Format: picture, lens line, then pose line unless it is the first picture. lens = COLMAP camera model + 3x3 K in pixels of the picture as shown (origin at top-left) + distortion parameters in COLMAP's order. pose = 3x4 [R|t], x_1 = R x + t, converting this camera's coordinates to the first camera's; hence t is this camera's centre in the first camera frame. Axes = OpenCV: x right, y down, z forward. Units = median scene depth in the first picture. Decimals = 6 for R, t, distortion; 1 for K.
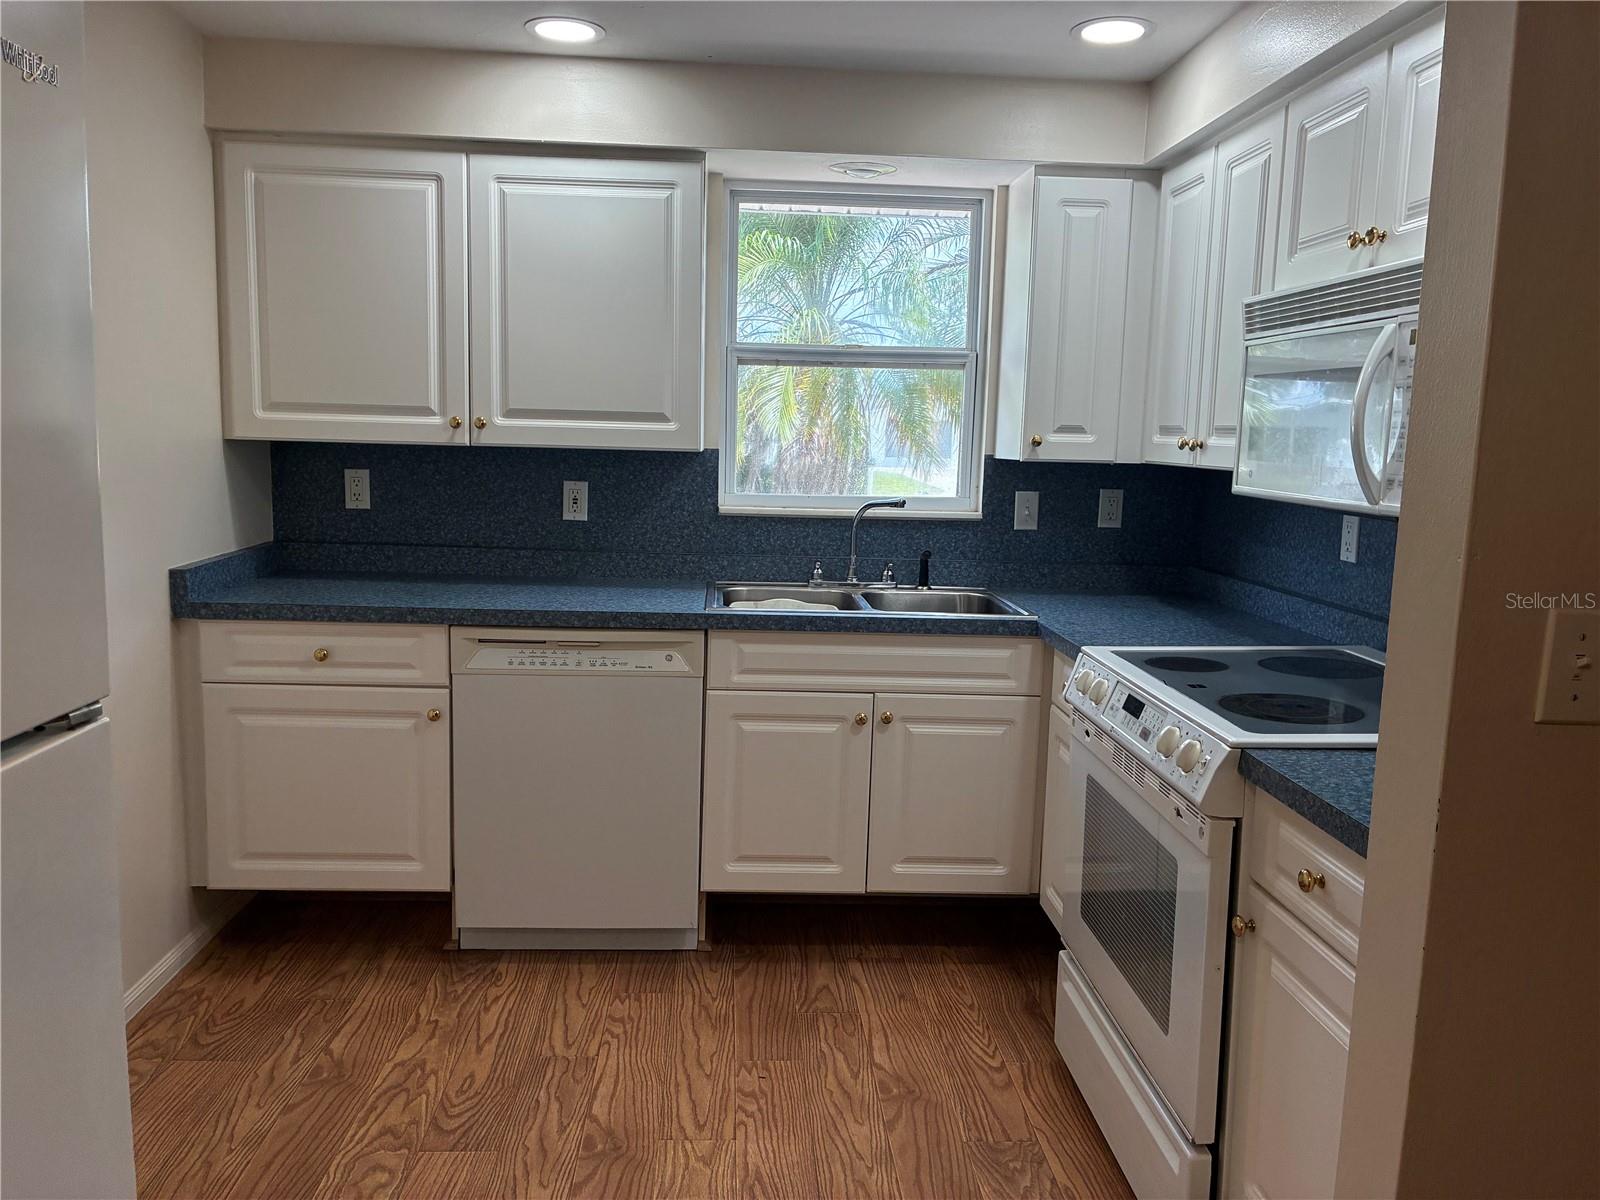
lens RADIAL K [[1213.3, 0, 800.0], [0, 1213.3, 600.0], [0, 0, 1]] dist [0.045715, -0.066087]
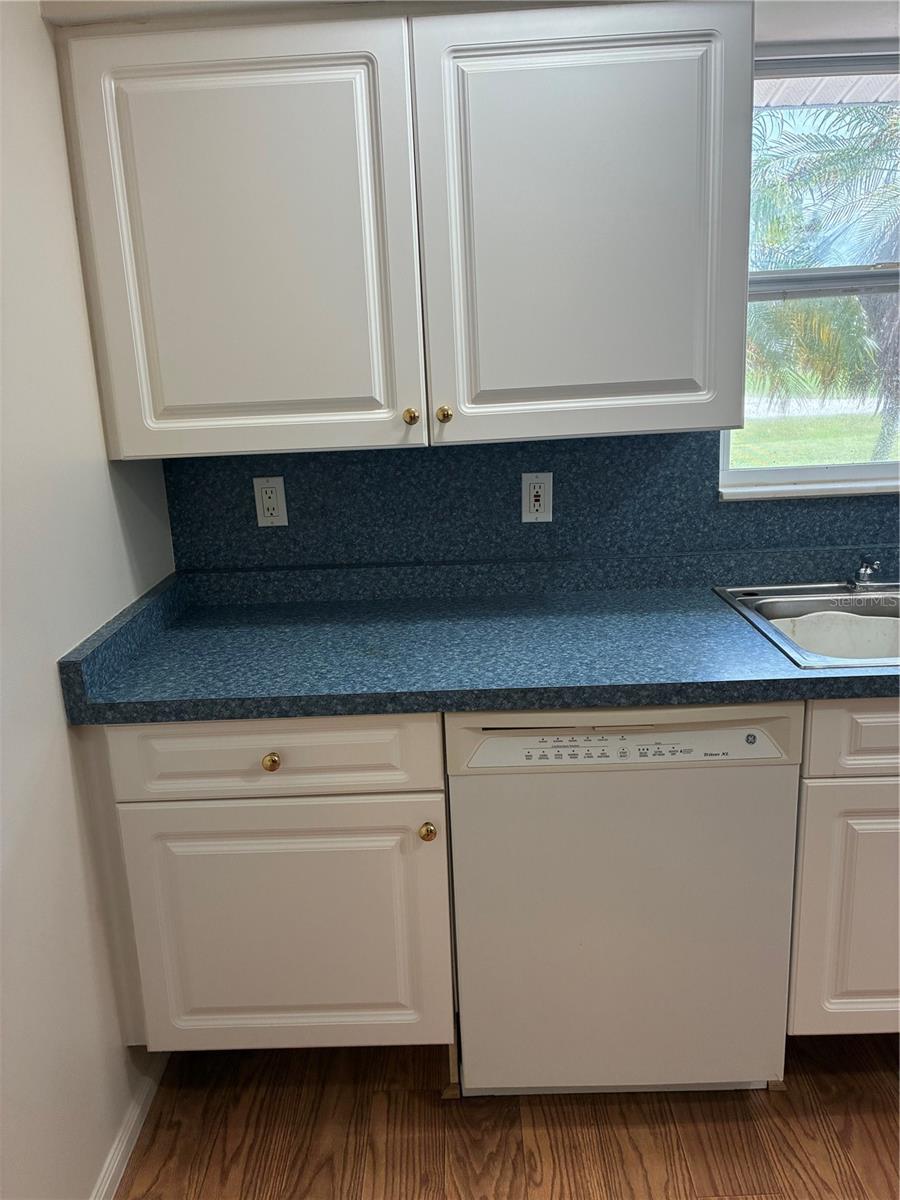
lens RADIAL K [[920.9, 0, 443.3], [0, 920.9, 591.1], [0, 0, 1]] dist [0.082637, -0.135354]
pose [[0.994258, -0.054905, -0.091846, -0.222210], [0.064079, 0.992910, 0.100117, -0.097722], [0.085698, -0.105428, 0.990727, 0.449654]]
